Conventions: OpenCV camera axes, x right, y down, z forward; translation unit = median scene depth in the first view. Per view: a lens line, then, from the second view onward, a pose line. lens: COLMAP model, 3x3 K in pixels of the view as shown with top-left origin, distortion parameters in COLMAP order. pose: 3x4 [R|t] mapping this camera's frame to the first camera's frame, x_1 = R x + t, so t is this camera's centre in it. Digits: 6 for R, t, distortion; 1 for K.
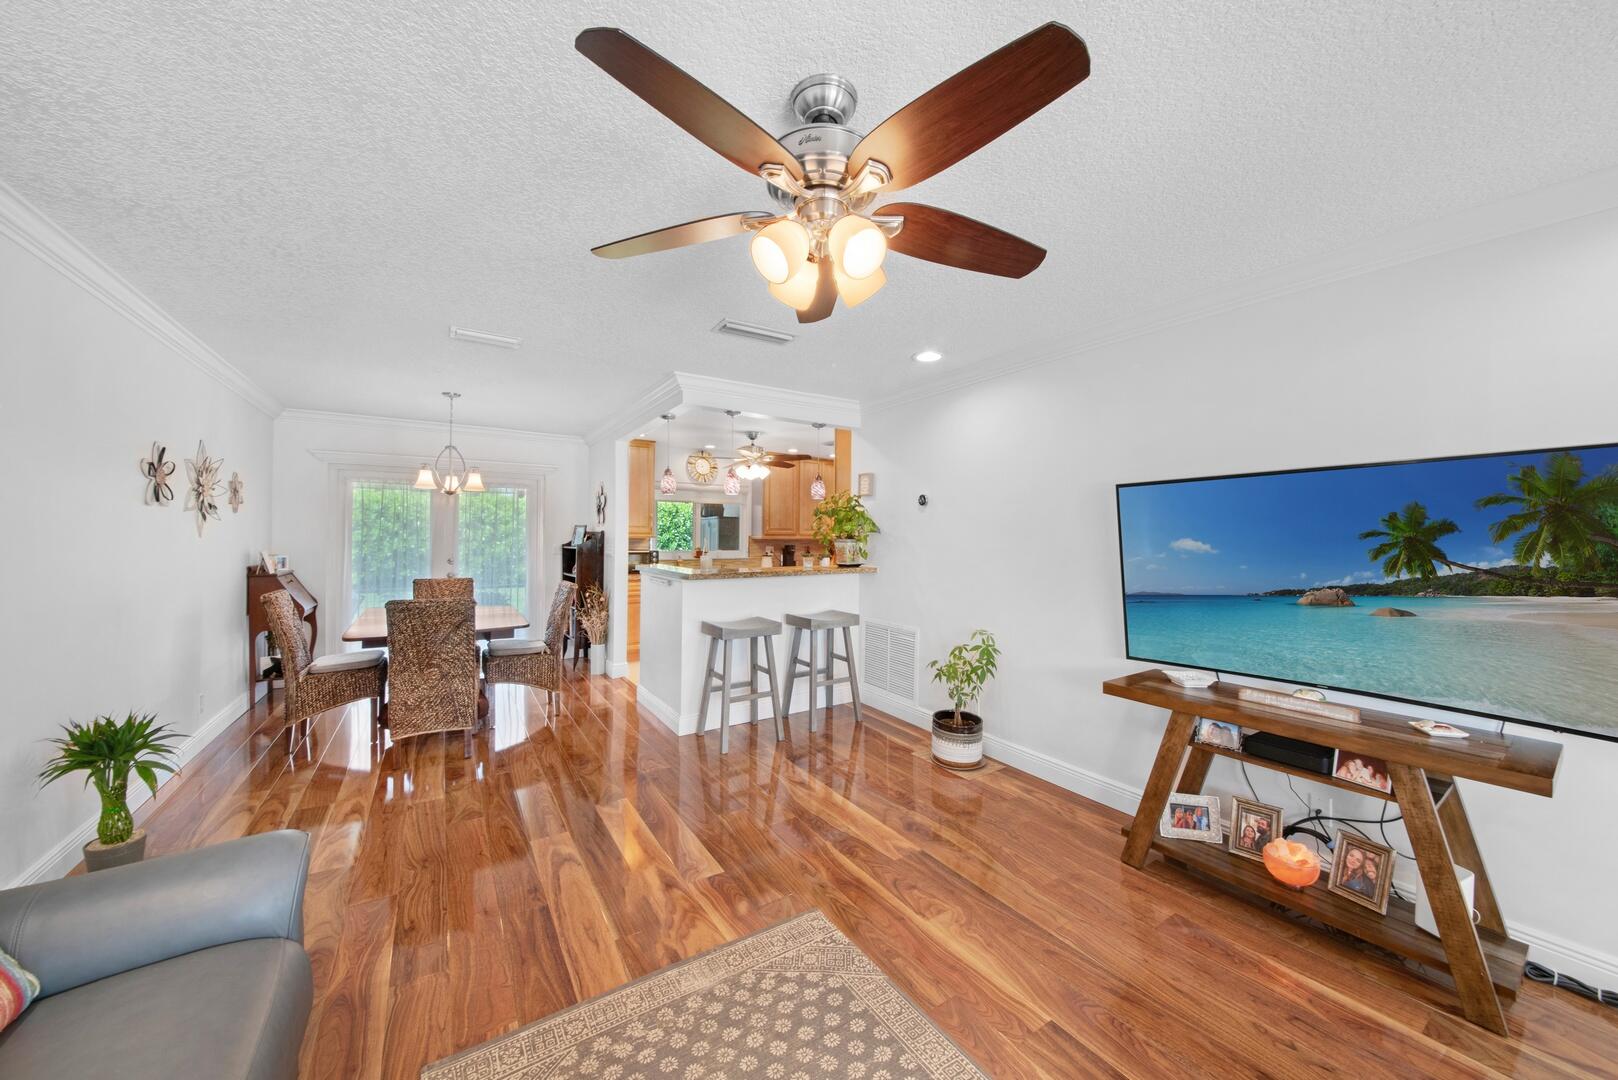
lens RADIAL K [[572.9, 0, 810.2], [0, 572.9, 521.9], [0, 0, 1]] dist [-0.010642, -0.004905]
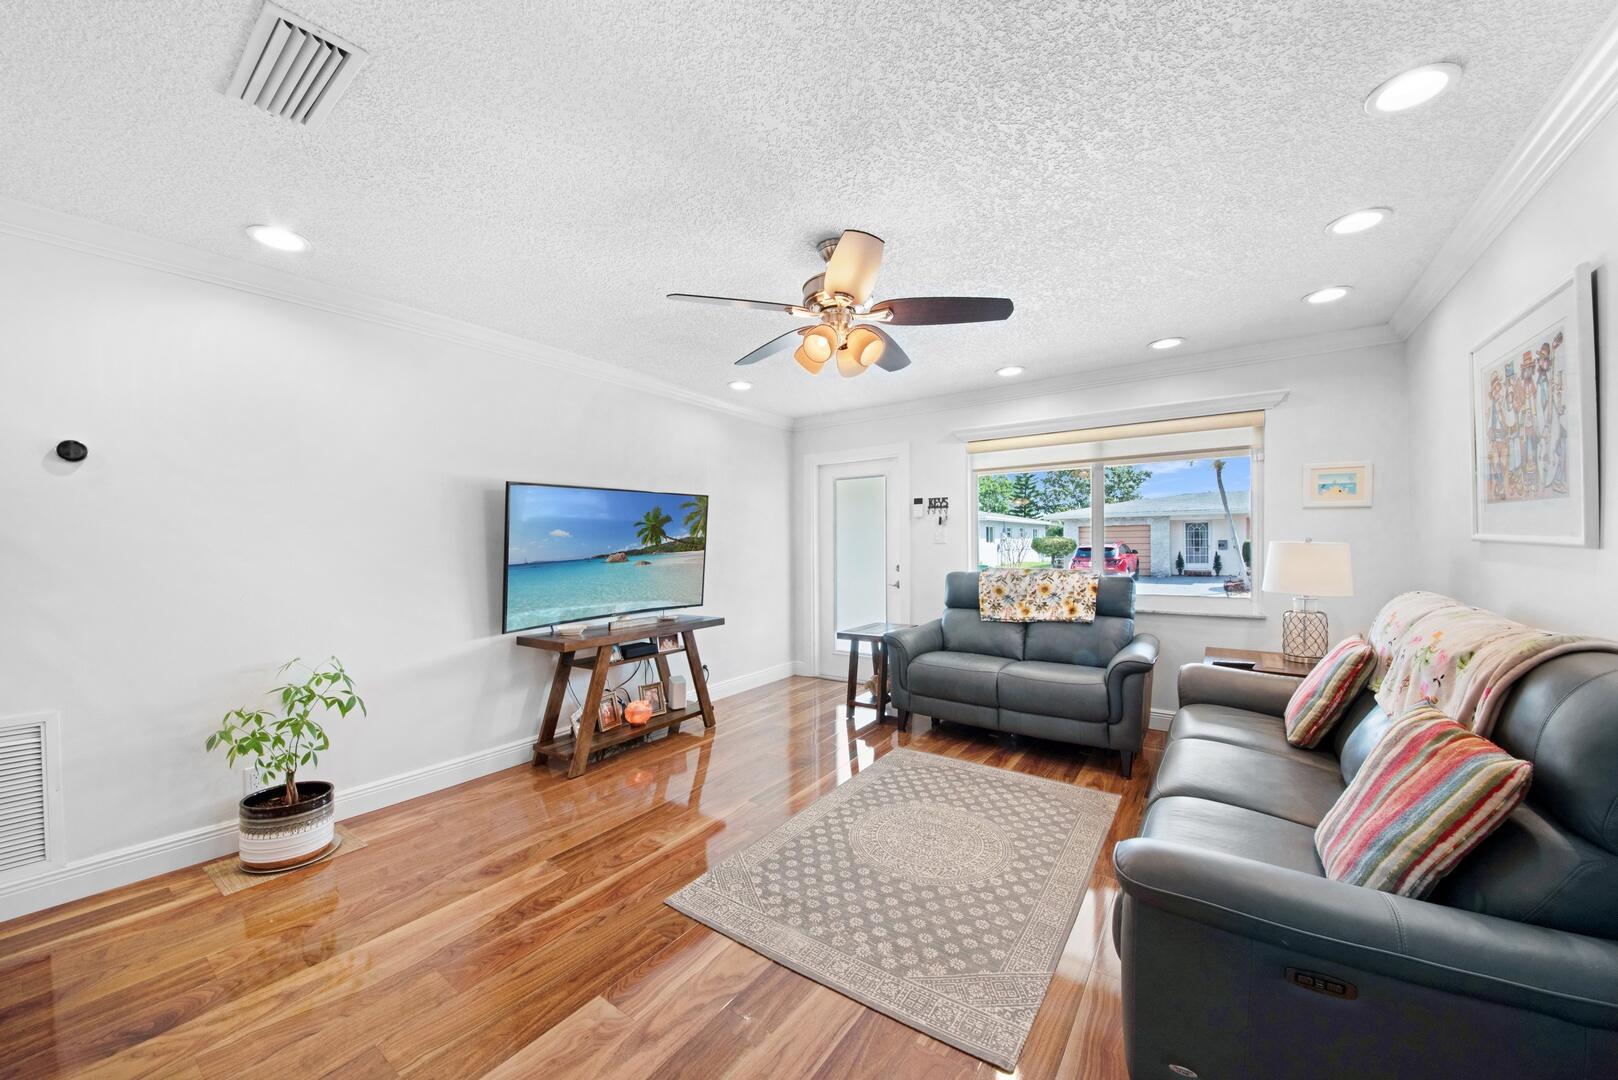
lens RADIAL K [[572.9, 0, 822.8], [0, 572.9, 540.6], [0, 0, 1]] dist [-0.010642, -0.004905]
pose [[-0.383007, -0.000132, 0.923746, -0.654433], [-0.015974, 0.999851, -0.006481, 0.048093], [-0.923607, -0.017238, -0.382952, 0.755170]]
